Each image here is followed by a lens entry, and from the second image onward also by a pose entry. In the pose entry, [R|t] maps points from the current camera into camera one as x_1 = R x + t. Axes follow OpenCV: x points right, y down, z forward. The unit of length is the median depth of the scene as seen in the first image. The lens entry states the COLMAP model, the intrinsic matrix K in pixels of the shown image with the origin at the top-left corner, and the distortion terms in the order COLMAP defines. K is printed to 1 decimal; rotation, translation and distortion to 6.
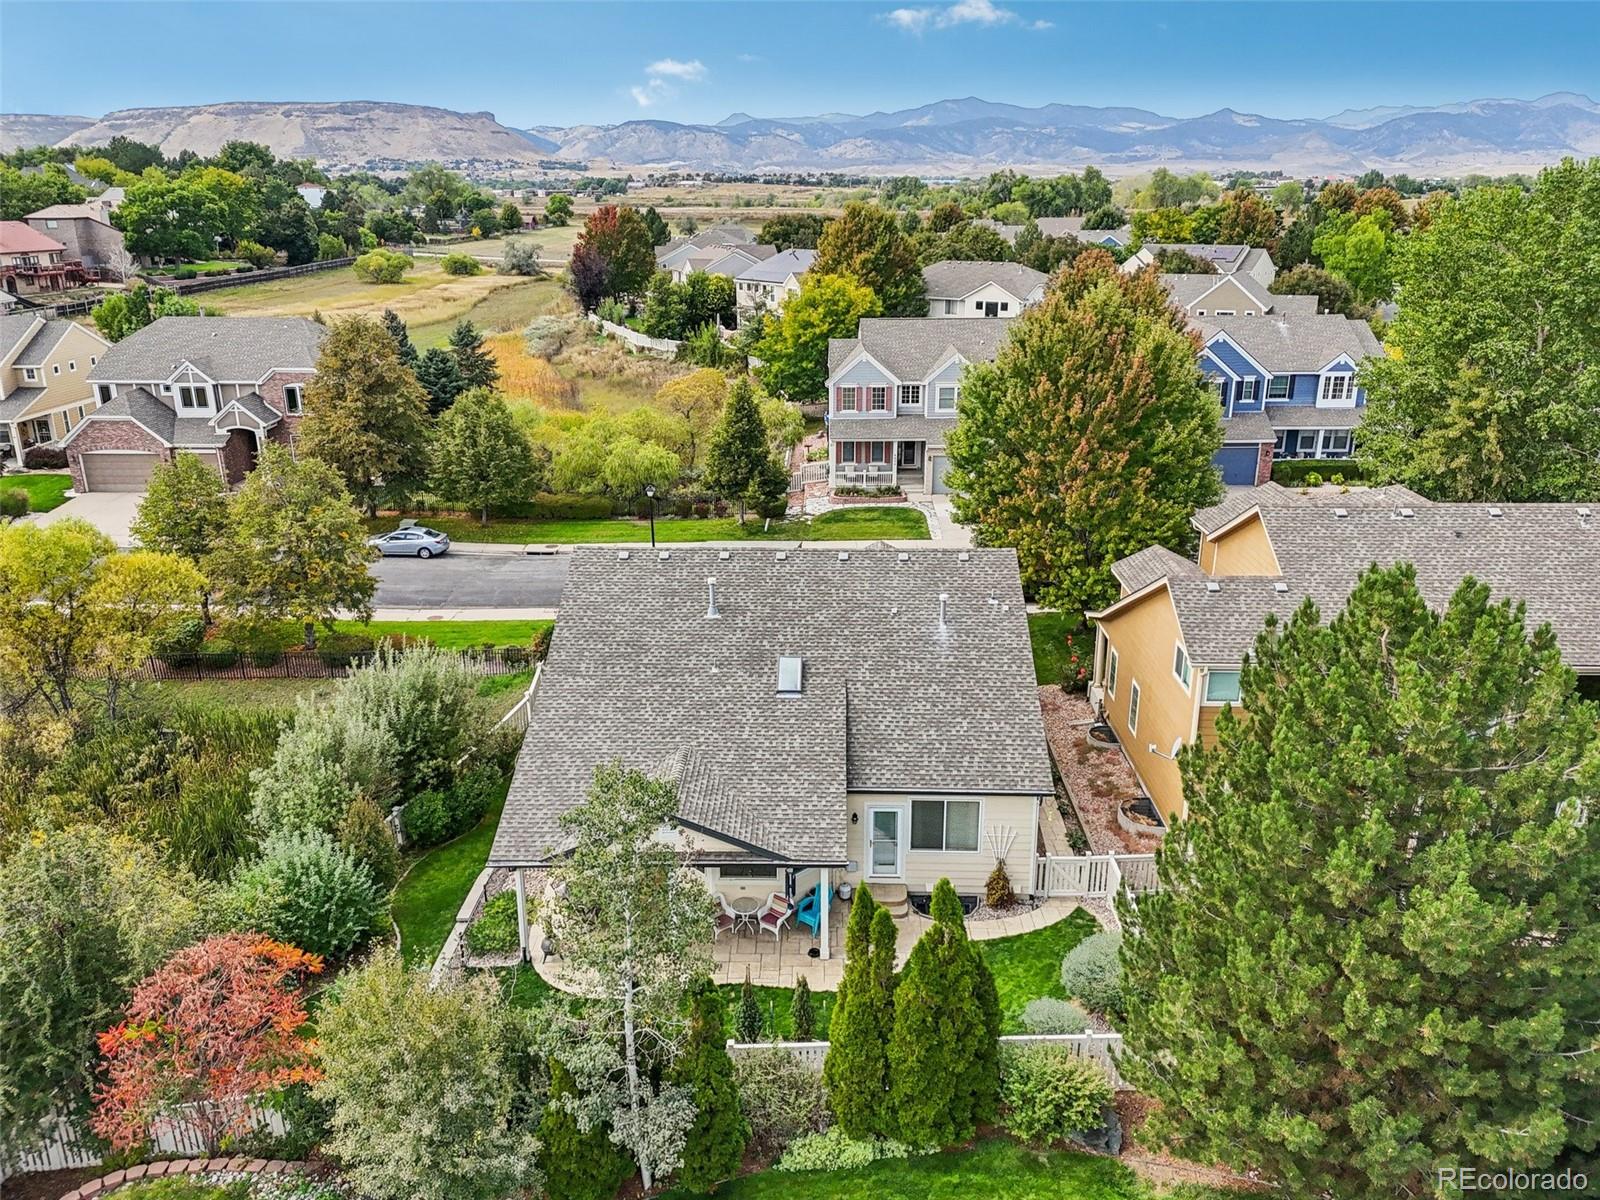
lens RADIAL K [[1180.2, 0, 800.0], [0, 1180.2, 600.0], [0, 0, 1]] dist [0.152911, -0.290140]
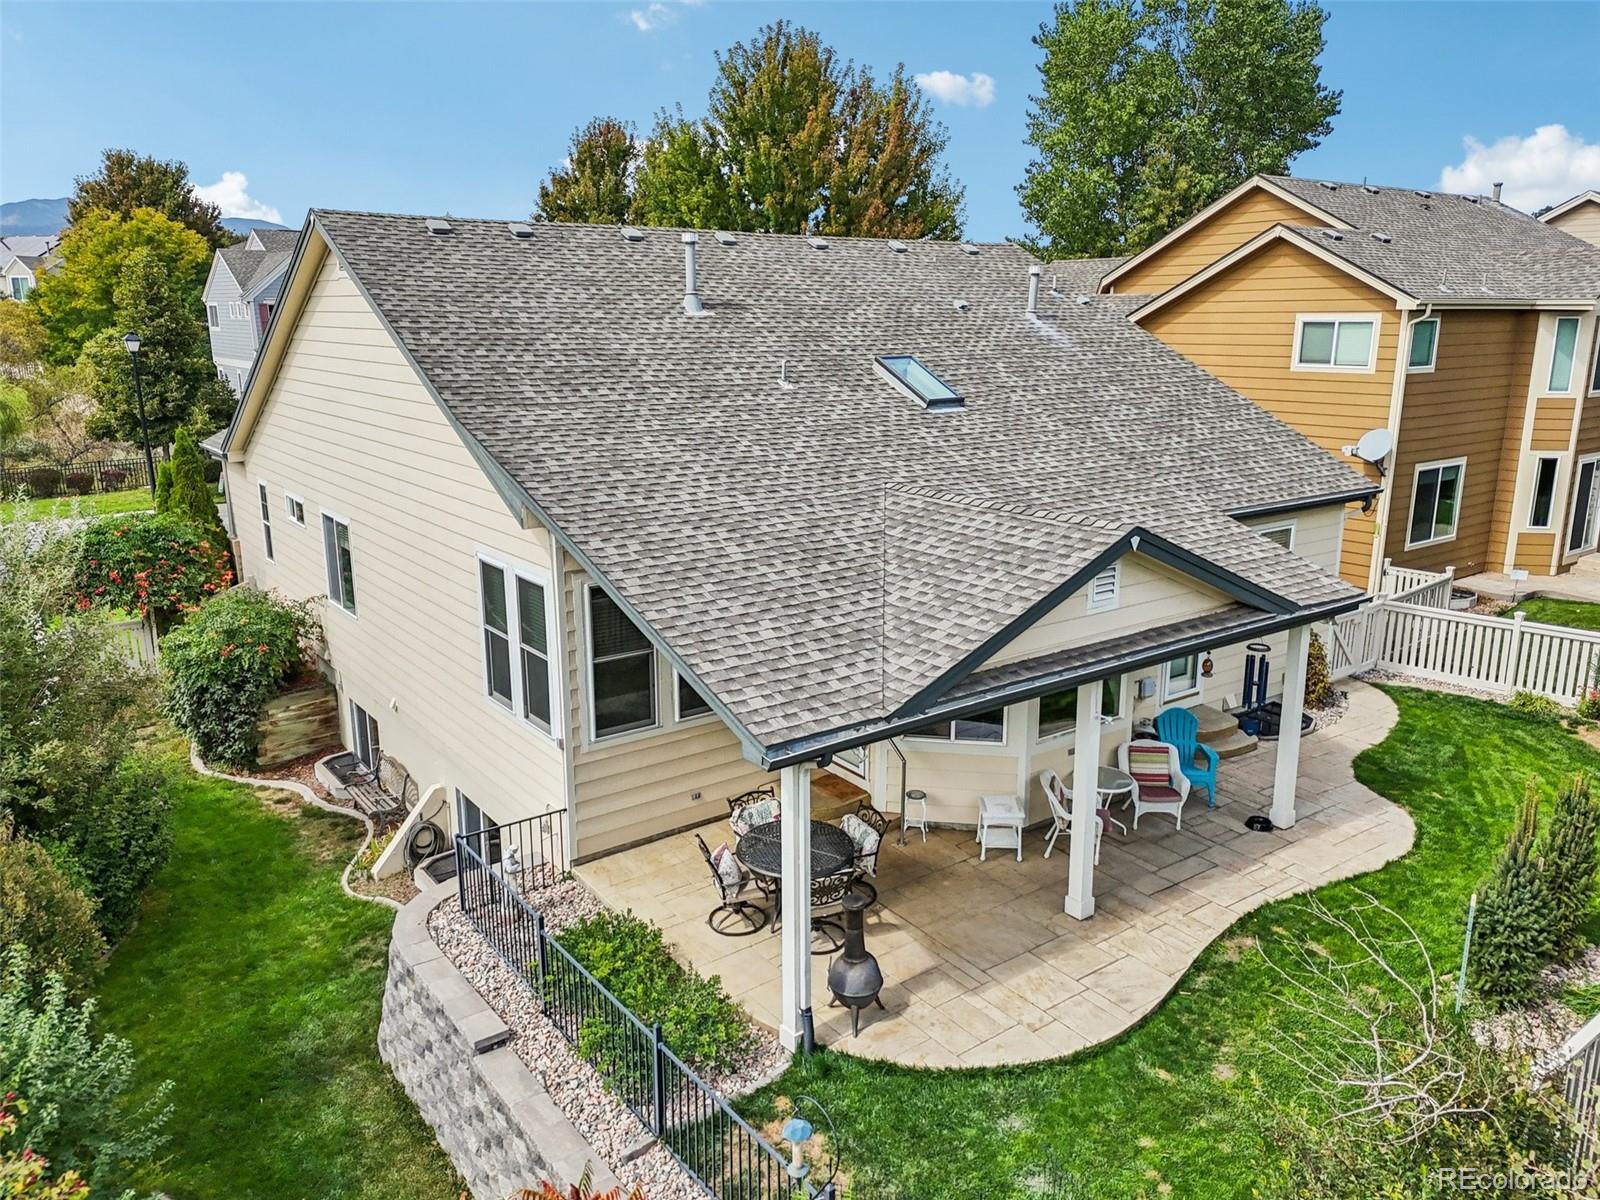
lens RADIAL K [[1182.6, 0, 800.0], [0, 1182.6, 600.0], [0, 0, 1]] dist [0.079907, -0.073955]
pose [[0.787475, -0.140401, 0.600142, -0.377551], [0.191481, 0.981257, -0.021691, 0.159914], [-0.585848, 0.131997, 0.799599, 0.628324]]
